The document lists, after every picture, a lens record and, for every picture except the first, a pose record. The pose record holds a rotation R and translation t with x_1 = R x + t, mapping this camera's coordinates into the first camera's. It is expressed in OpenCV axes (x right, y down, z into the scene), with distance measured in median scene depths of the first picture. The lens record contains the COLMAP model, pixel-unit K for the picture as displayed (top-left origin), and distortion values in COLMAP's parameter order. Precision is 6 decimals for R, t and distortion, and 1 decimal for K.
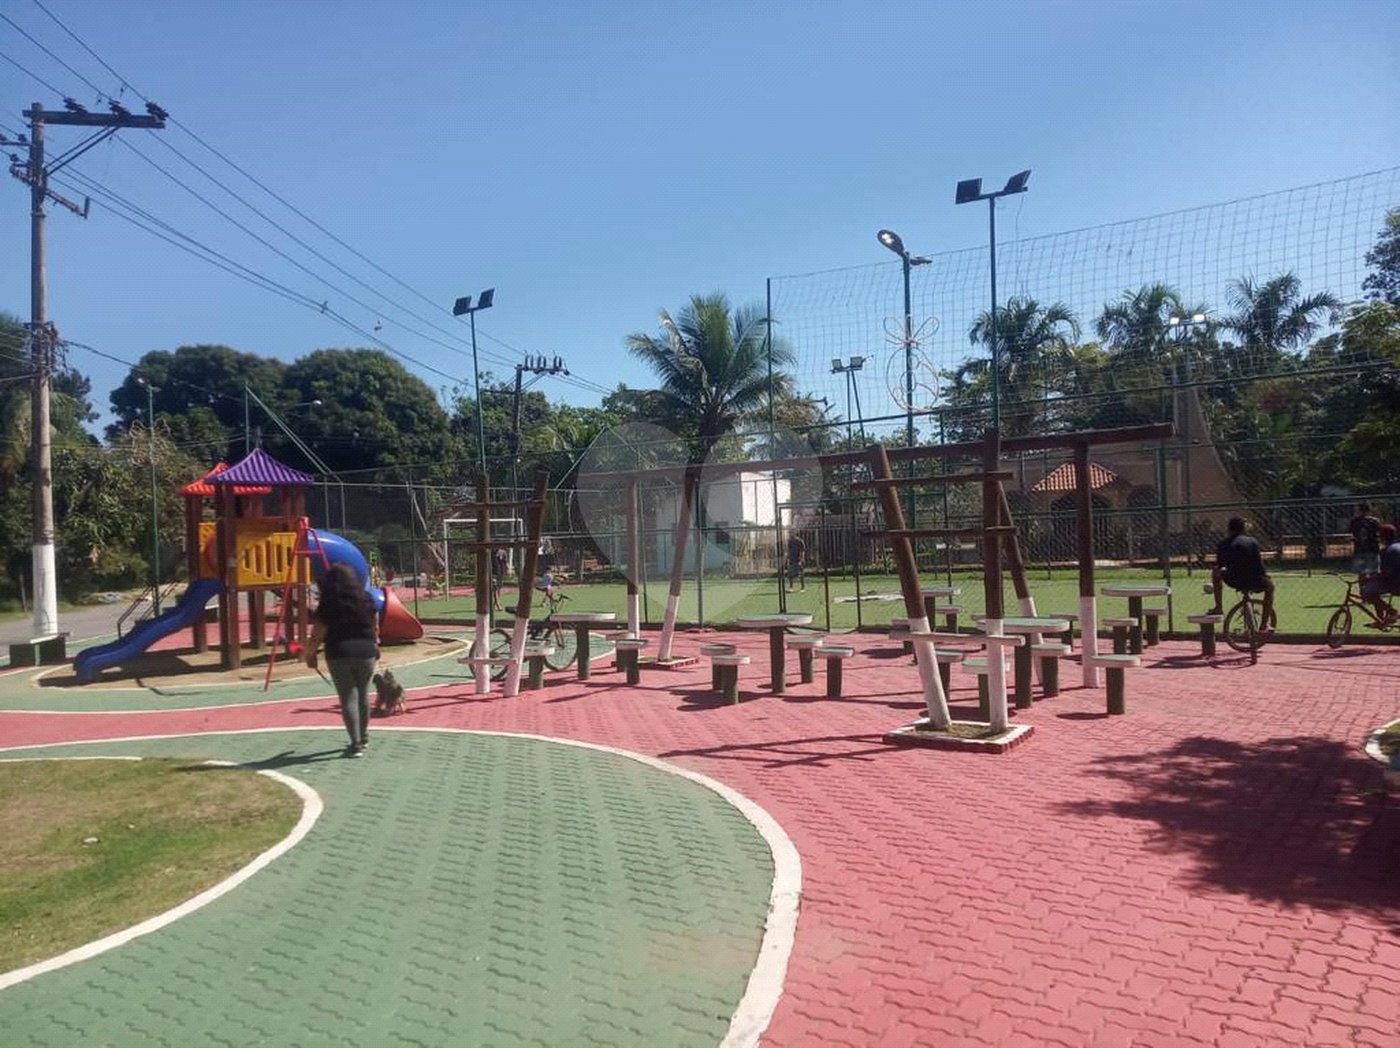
lens RADIAL K [[1053.0, 0, 703.2], [0, 1053.0, 524.1], [0, 0, 1]] dist [0.033781, -0.041813]
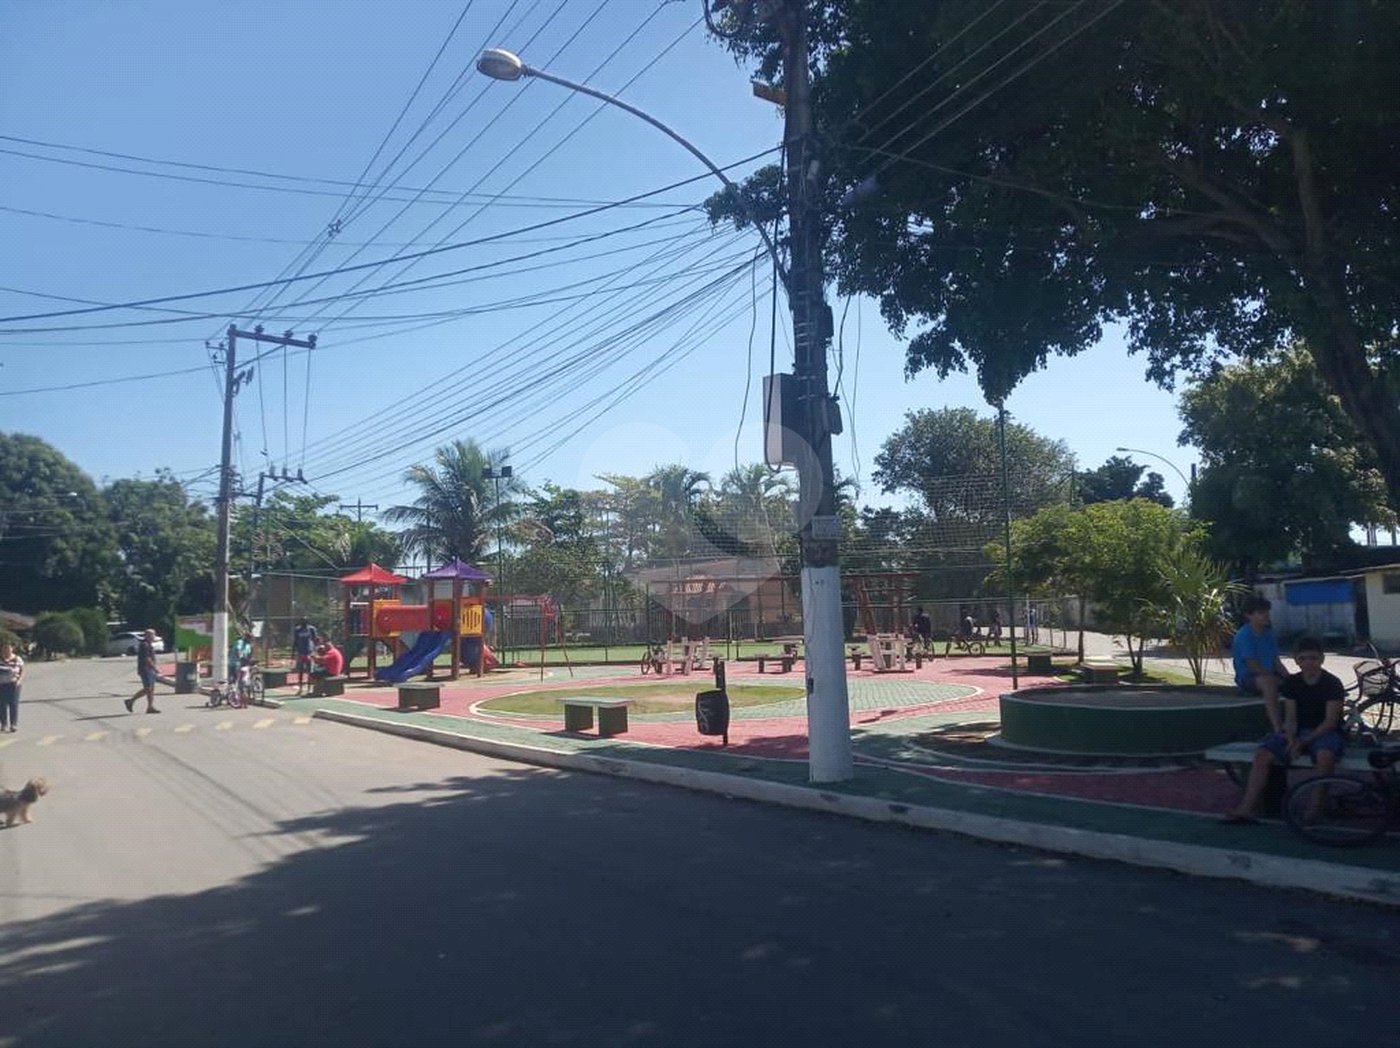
lens RADIAL K [[1053.0, 0, 700.6], [0, 1053.0, 528.1], [0, 0, 1]] dist [0.033781, -0.041813]
pose [[0.882400, 0.054740, 0.467305, -0.232634], [-0.013271, 0.995710, -0.091577, 0.009027], [-0.470313, 0.074606, 0.879341, -0.204854]]
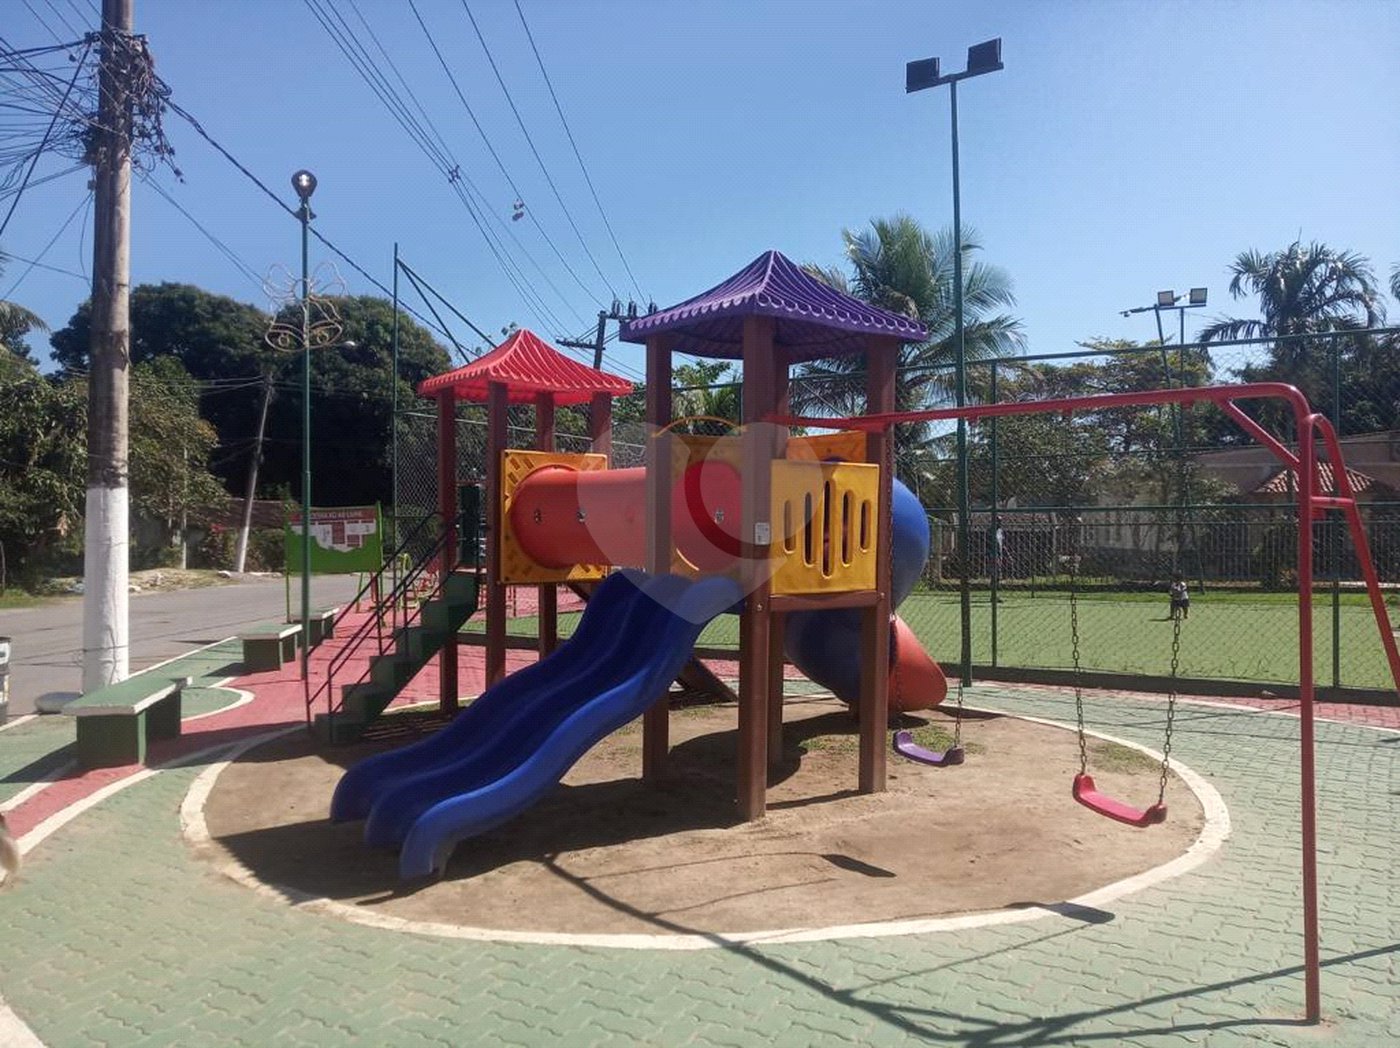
lens RADIAL K [[1053.0, 0, 690.6], [0, 1053.0, 524.2], [0, 0, 1]] dist [0.033781, -0.041813]
pose [[0.997115, 0.037804, 0.065816, -0.123119], [-0.037668, 0.999285, -0.003309, 0.008792], [-0.065894, 0.000820, 0.997826, 0.157670]]
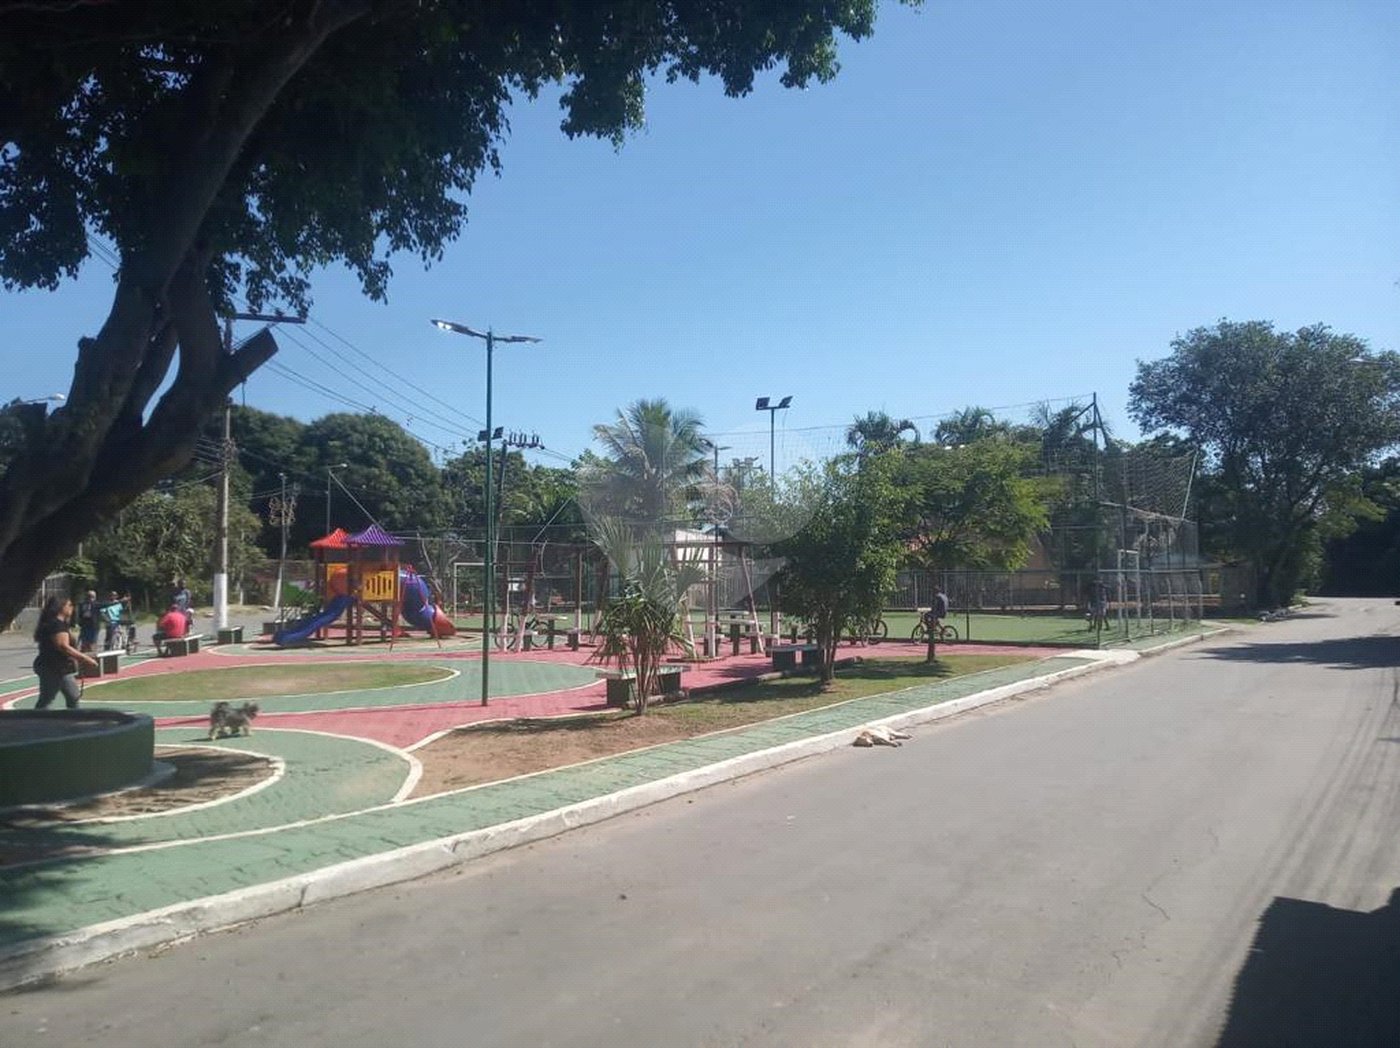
lens RADIAL K [[1053.0, 0, 709.5], [0, 1053.0, 535.5], [0, 0, 1]] dist [0.033781, -0.041813]
pose [[0.998823, 0.032283, 0.036194, 0.022527], [-0.031134, 0.999007, -0.031876, -0.003422], [-0.037187, 0.030711, 0.998836, -0.211720]]
